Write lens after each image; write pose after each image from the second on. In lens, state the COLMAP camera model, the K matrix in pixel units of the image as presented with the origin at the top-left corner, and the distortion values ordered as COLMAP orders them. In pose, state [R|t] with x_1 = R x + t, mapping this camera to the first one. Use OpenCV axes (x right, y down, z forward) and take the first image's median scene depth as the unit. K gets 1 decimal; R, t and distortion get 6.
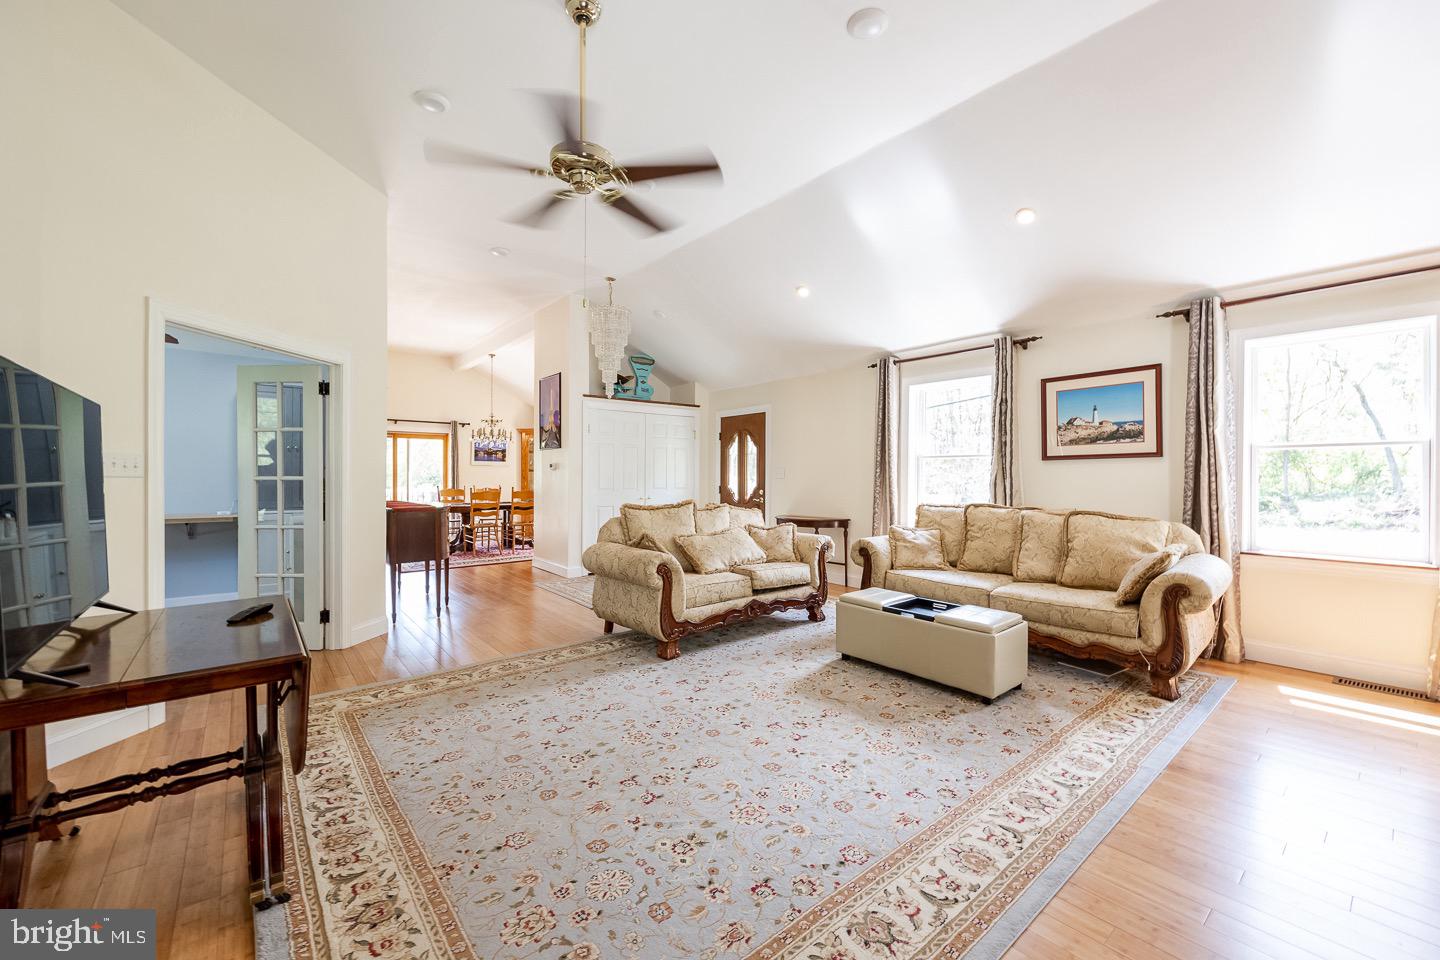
lens RADIAL K [[597.9, 0, 742.0], [0, 597.9, 472.0], [0, 0, 1]] dist [-0.002673, 0.000861]
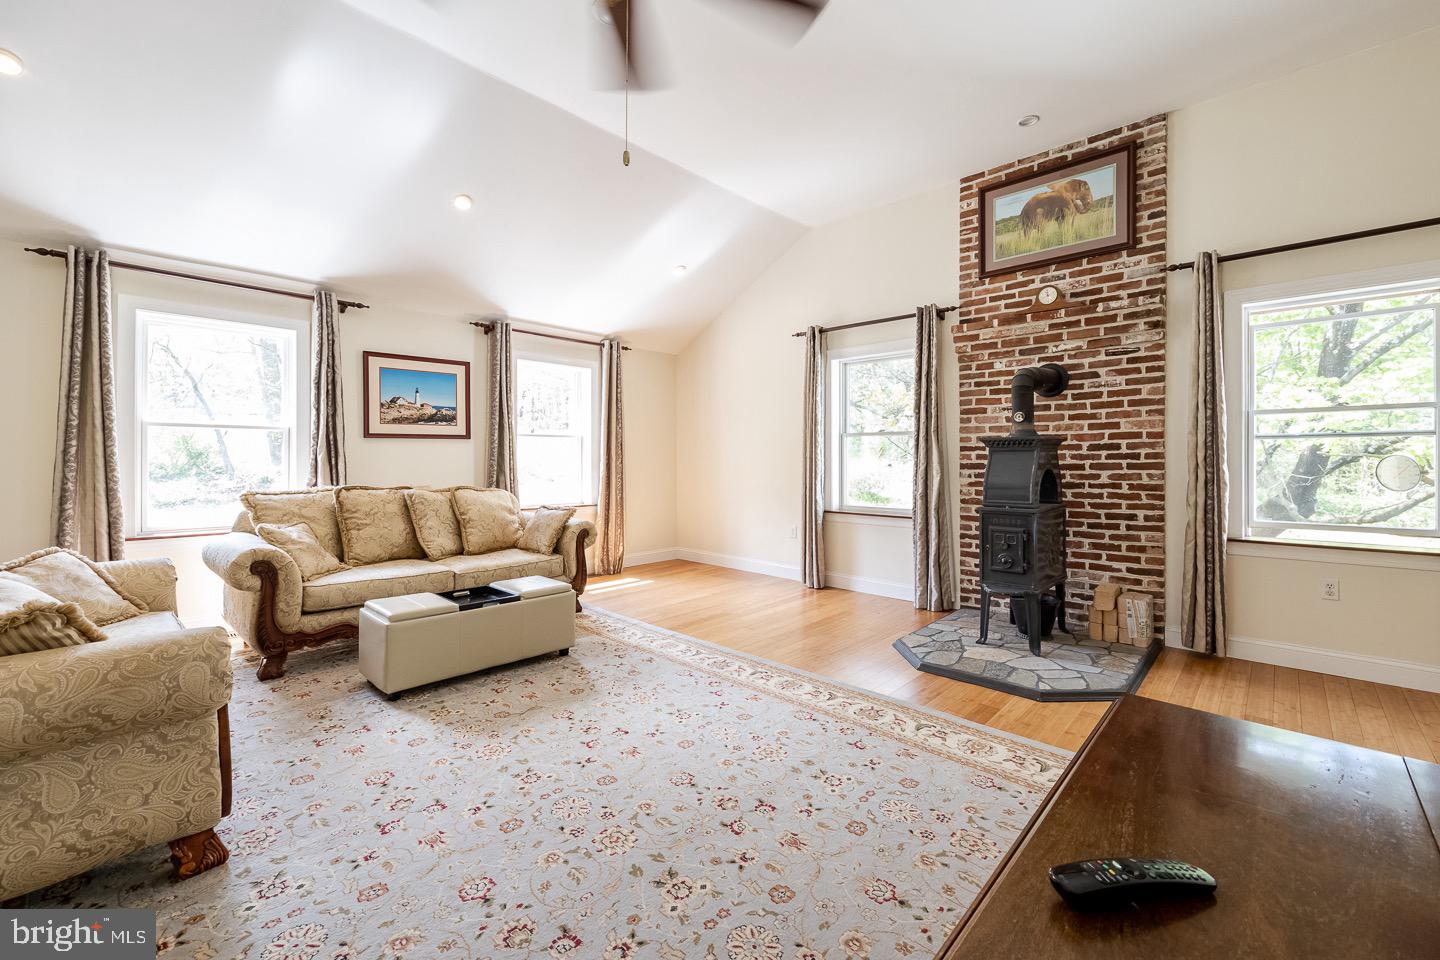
lens RADIAL K [[597.9, 0, 716.3], [0, 597.9, 459.0], [0, 0, 1]] dist [-0.002673, 0.000861]
pose [[-0.115058, -0.001795, 0.993357, -0.707697], [-0.005463, 0.999984, 0.001174, 0.013872], [-0.993344, -0.005292, -0.115066, 0.803546]]
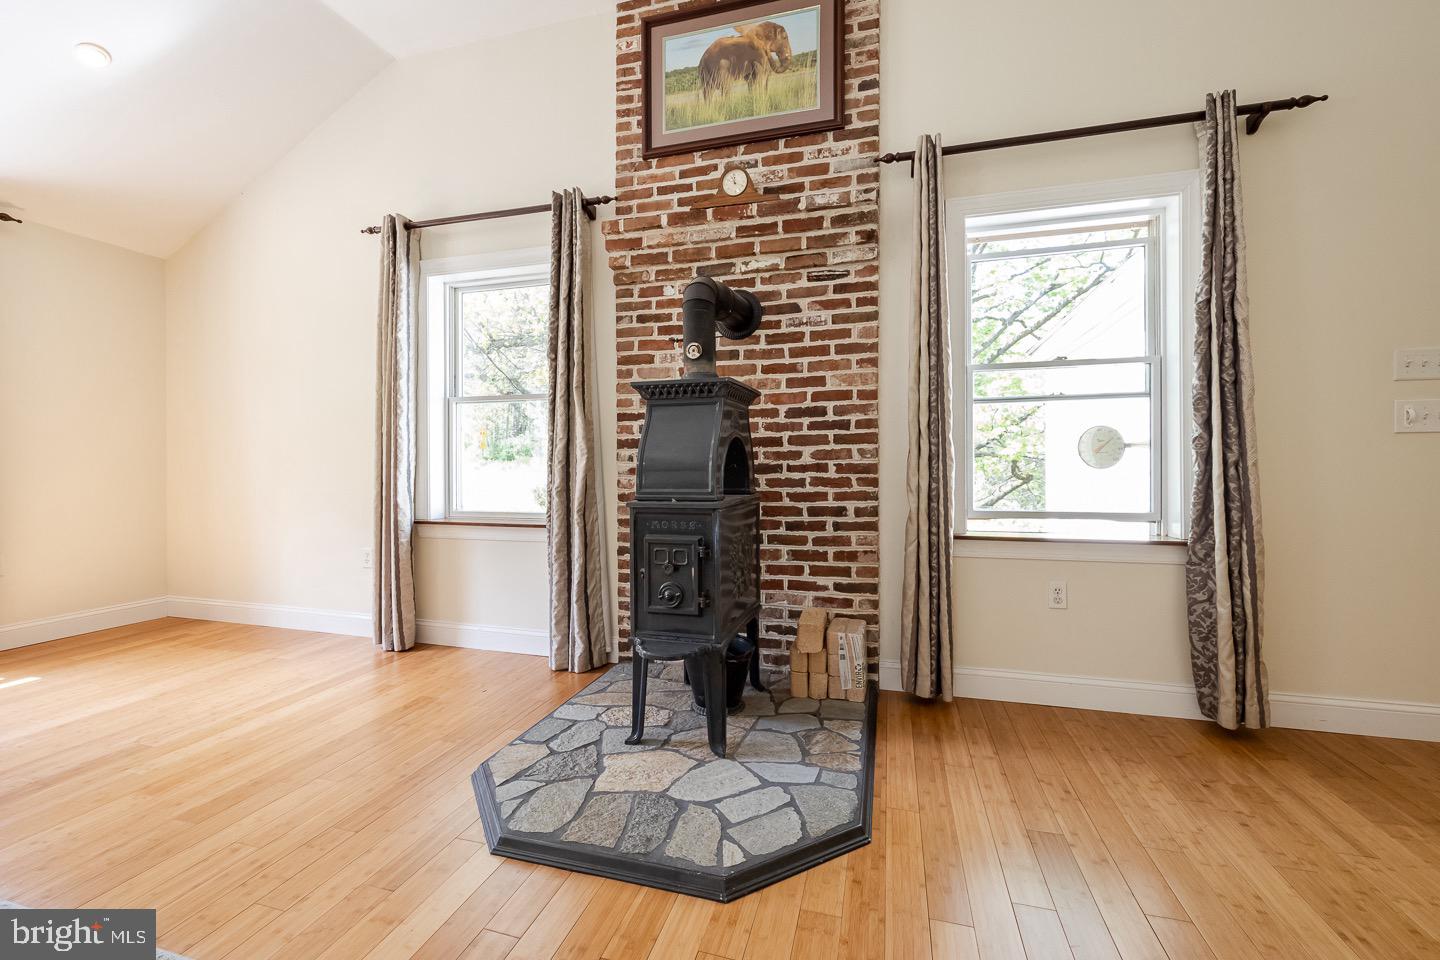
lens RADIAL K [[597.9, 0, 709.2], [0, 597.9, 471.9], [0, 0, 1]] dist [-0.002673, 0.000861]
pose [[-0.549752, -0.004178, 0.835318, -0.219704], [-0.002505, 0.999991, 0.003353, 0.069009], [-0.835324, -0.000249, -0.549757, 0.457725]]
